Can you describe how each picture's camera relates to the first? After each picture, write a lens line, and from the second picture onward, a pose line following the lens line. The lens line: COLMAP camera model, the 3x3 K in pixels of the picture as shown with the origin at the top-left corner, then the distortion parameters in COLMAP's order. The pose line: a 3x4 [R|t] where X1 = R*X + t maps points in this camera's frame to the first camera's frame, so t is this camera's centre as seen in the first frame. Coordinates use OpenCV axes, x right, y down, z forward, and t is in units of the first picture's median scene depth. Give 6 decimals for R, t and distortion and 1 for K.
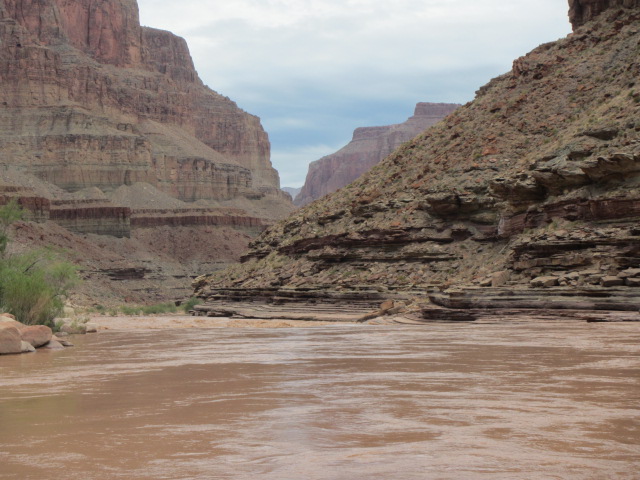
lens RADIAL K [[1171.9, 0, 320.0], [0, 1171.9, 240.0], [0, 0, 1]] dist [-0.018567, -0.003595]
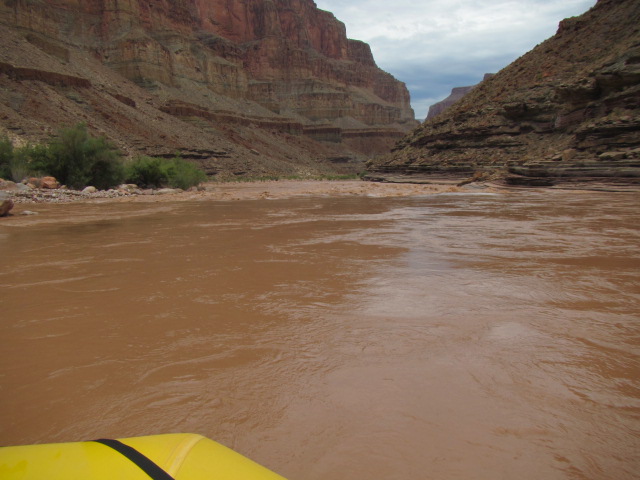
lens RADIAL K [[532.7, 0, 330.1], [0, 532.7, 243.7], [0, 0, 1]] dist [-0.002928, 0.042184]
pose [[0.982144, 0.023423, -0.186665, -0.000334], [0.011029, 0.983345, 0.181416, 0.011708], [0.187805, -0.180236, 0.965528, 0.204866]]
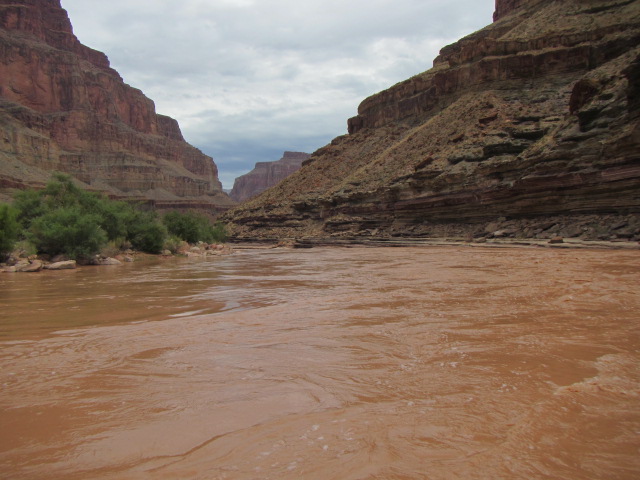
lens RADIAL K [[532.7, 0, 330.1], [0, 532.7, 243.7], [0, 0, 1]] dist [-0.002928, 0.042184]
pose [[0.985939, -0.007405, 0.166941, -0.027604], [-0.002001, 0.998423, 0.056107, -0.010554], [-0.167093, -0.055652, 0.984369, -0.194350]]
